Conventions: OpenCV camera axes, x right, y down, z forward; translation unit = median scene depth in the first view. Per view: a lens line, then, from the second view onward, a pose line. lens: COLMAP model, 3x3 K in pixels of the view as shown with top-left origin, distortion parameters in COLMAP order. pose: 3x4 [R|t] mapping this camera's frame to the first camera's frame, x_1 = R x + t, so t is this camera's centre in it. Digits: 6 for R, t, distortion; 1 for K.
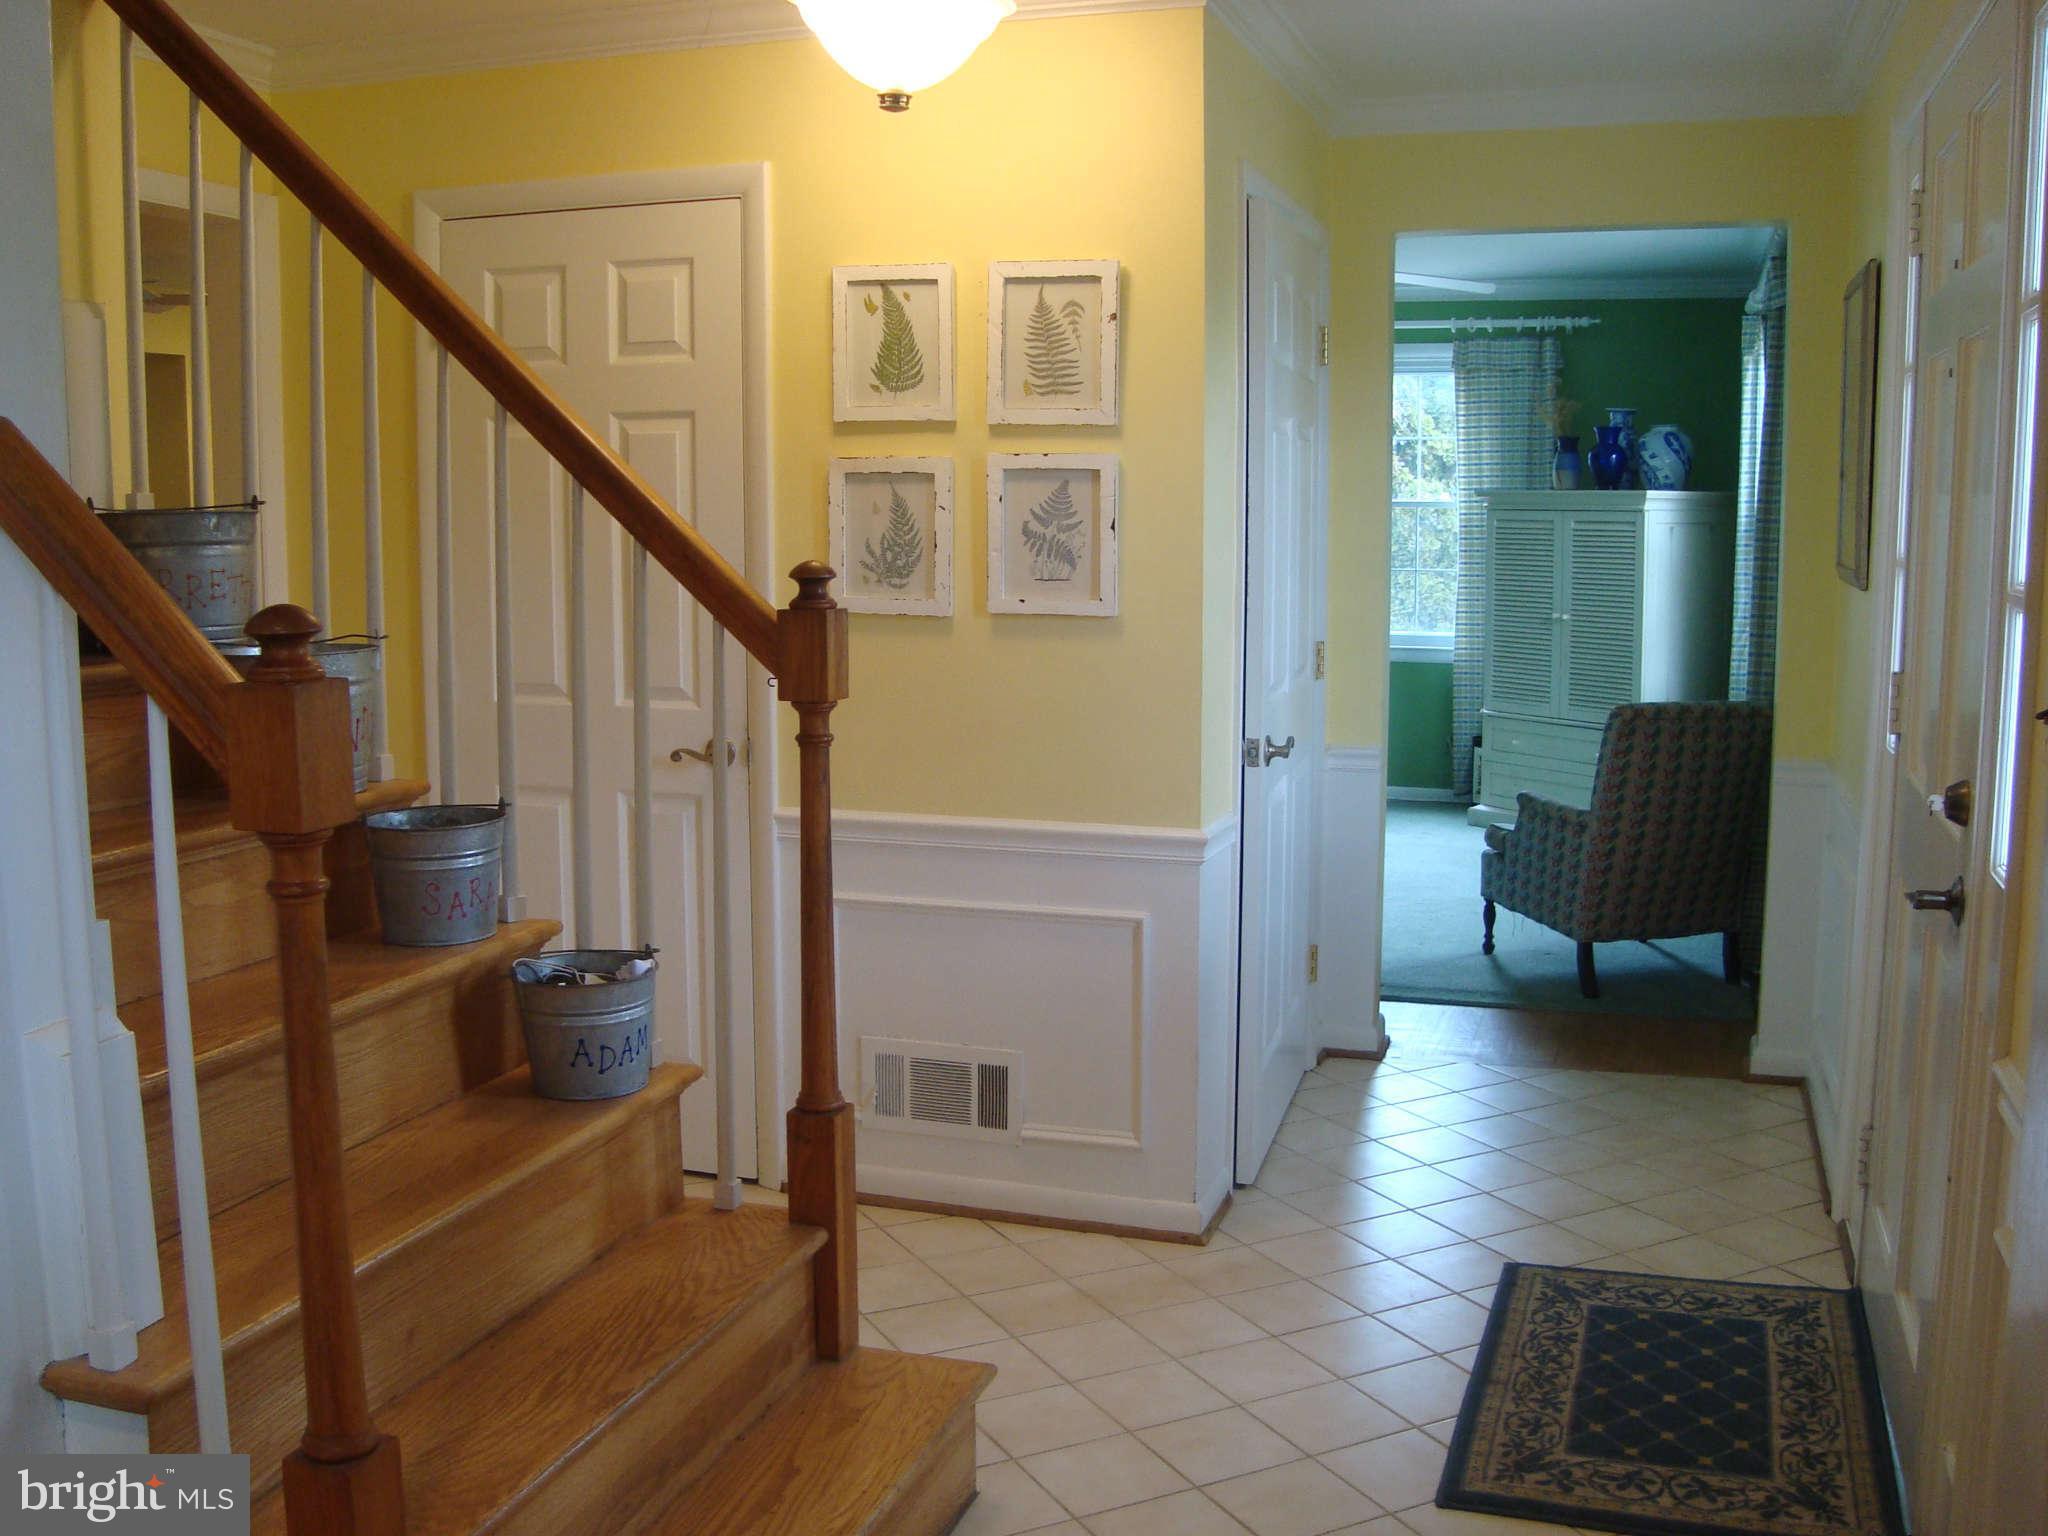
lens RADIAL K [[1993.4, 0, 1024.0], [0, 1993.4, 768.0], [0, 0, 1]] dist [-0.216899, 0.279102]
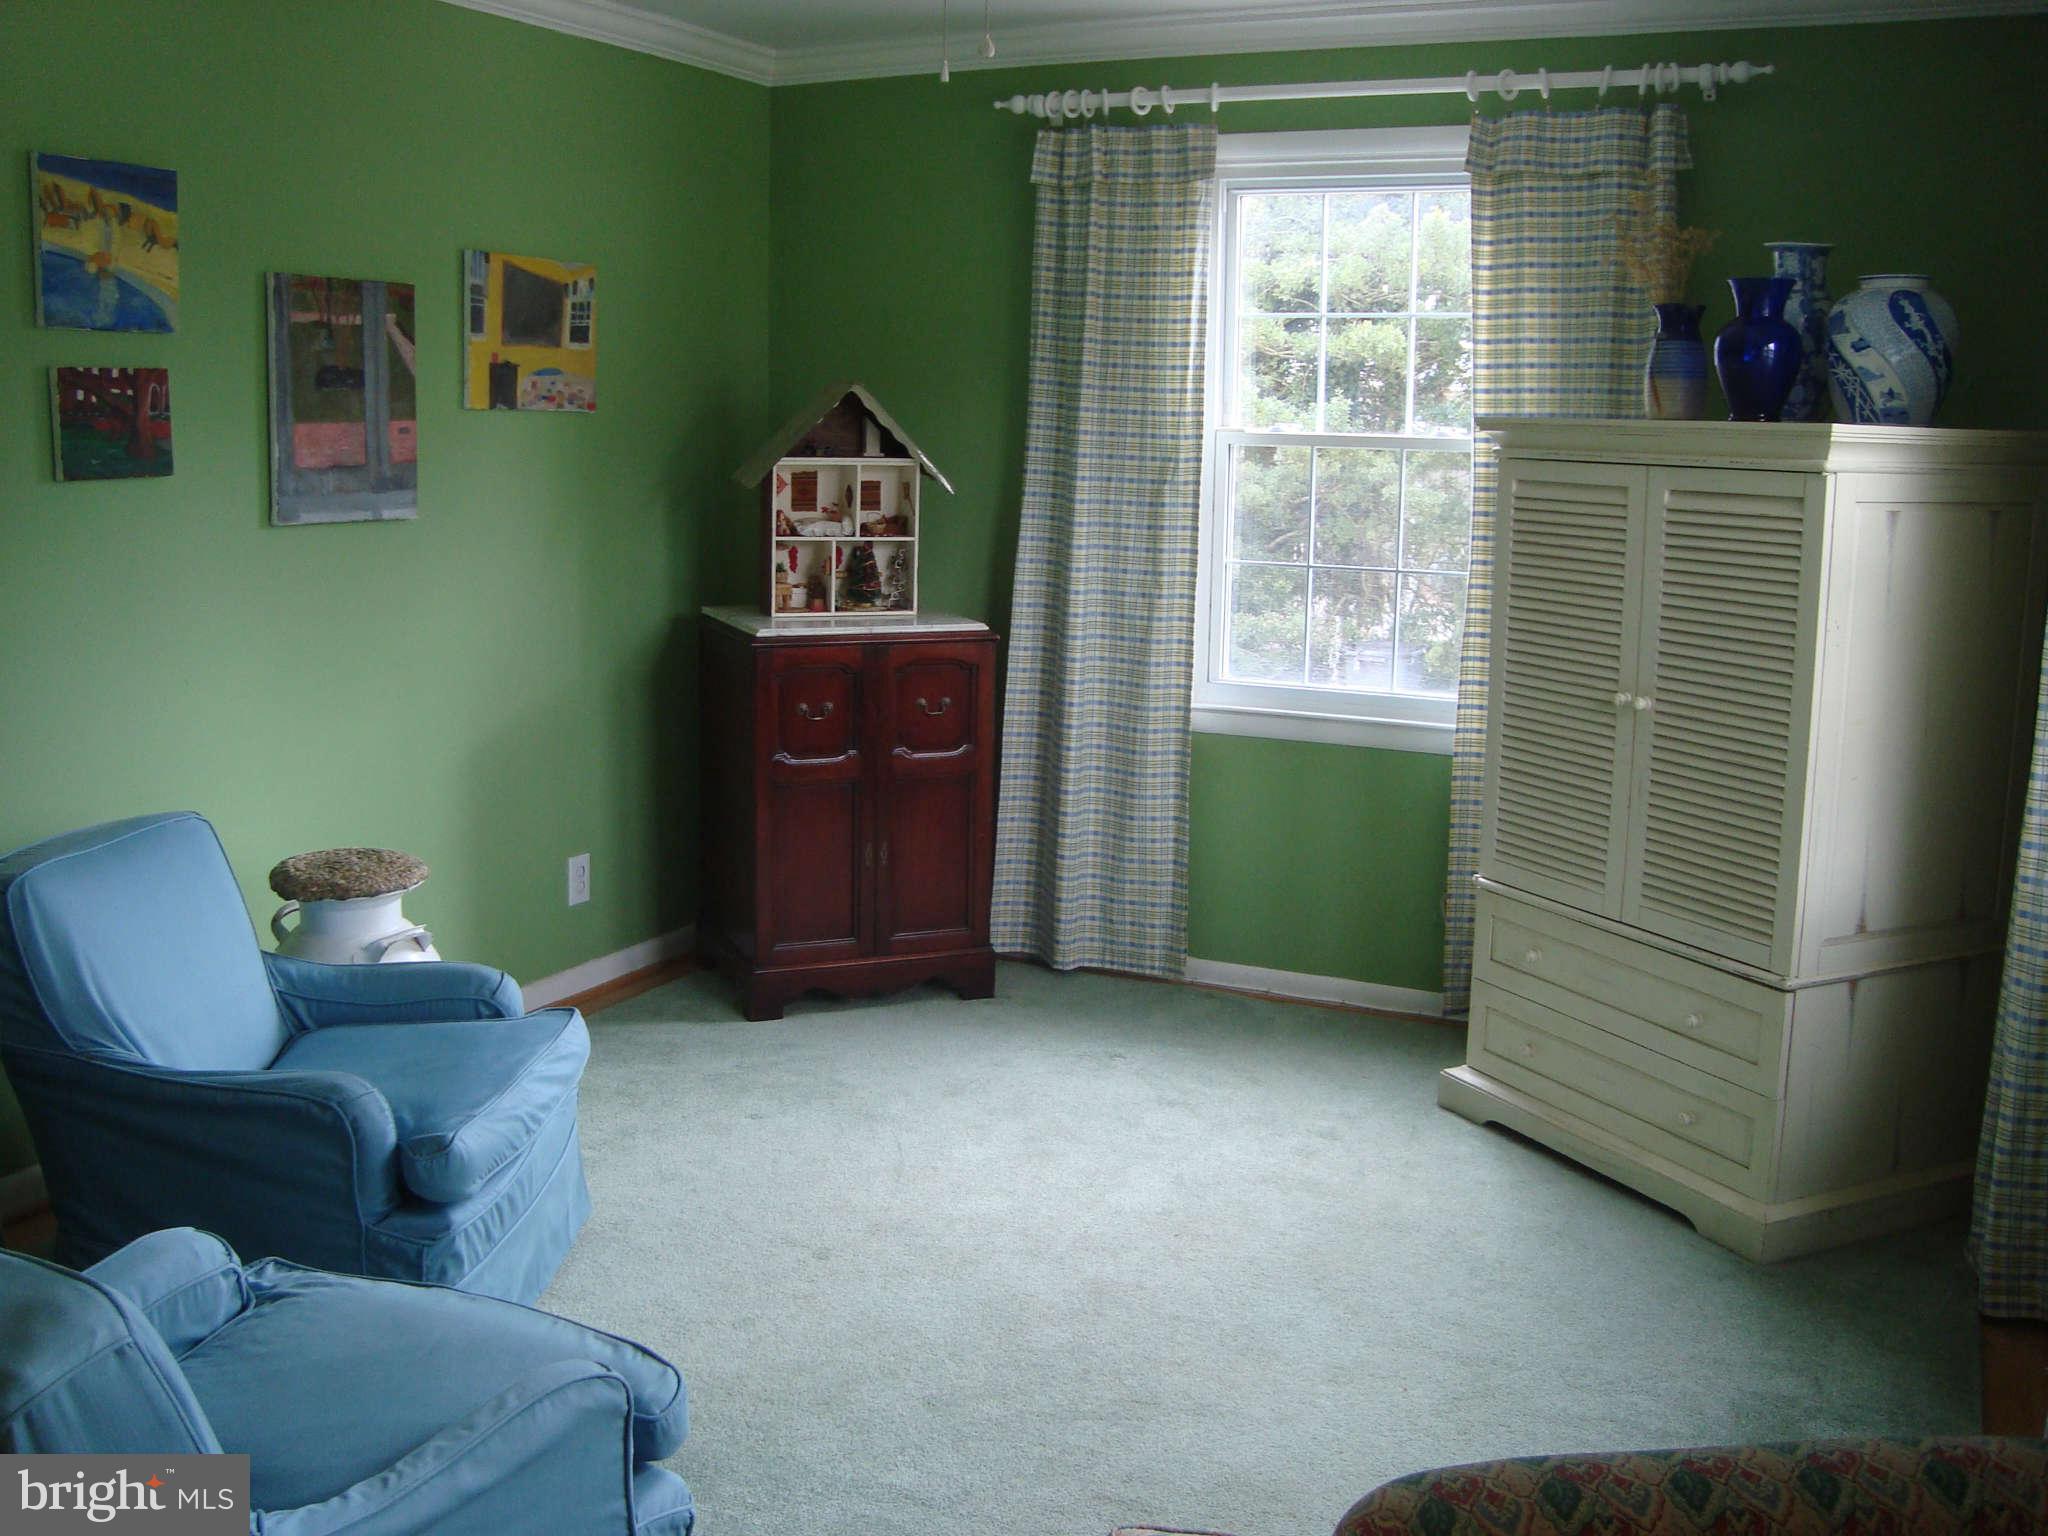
lens RADIAL K [[1993.4, 0, 1024.0], [0, 1993.4, 768.0], [0, 0, 1]] dist [-0.216899, 0.279102]
pose [[0.991545, 0.038844, -0.123814, 0.185254], [-0.033841, 0.998534, 0.042252, -0.073829], [0.125274, -0.037705, 0.991406, 0.520165]]
